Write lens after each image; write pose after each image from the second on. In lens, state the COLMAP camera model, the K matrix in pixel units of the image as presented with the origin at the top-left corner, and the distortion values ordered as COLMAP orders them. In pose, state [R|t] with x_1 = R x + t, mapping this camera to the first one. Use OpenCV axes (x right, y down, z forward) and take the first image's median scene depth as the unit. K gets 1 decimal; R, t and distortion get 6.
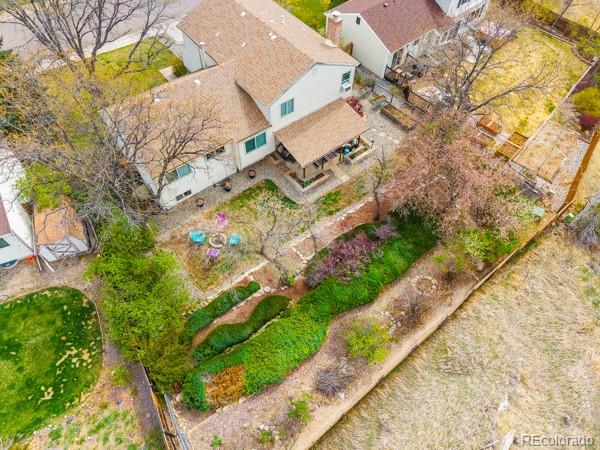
lens RADIAL K [[401.4, 0, 300.0], [0, 401.4, 225.0], [0, 0, 1]] dist [0.048702, -0.052705]
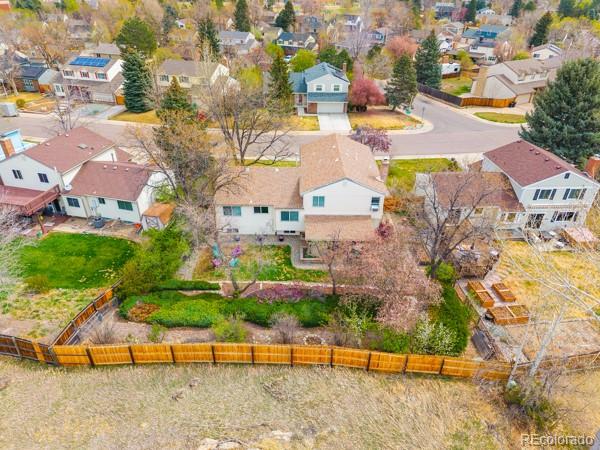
lens RADIAL K [[401.4, 0, 300.0], [0, 401.4, 225.0], [0, 0, 1]] dist [0.048702, -0.052705]
pose [[0.791010, 0.315150, -0.524389, 0.659309], [-0.503352, 0.822442, -0.265001, 0.170801], [0.347764, 0.473571, 0.809191, -0.096540]]
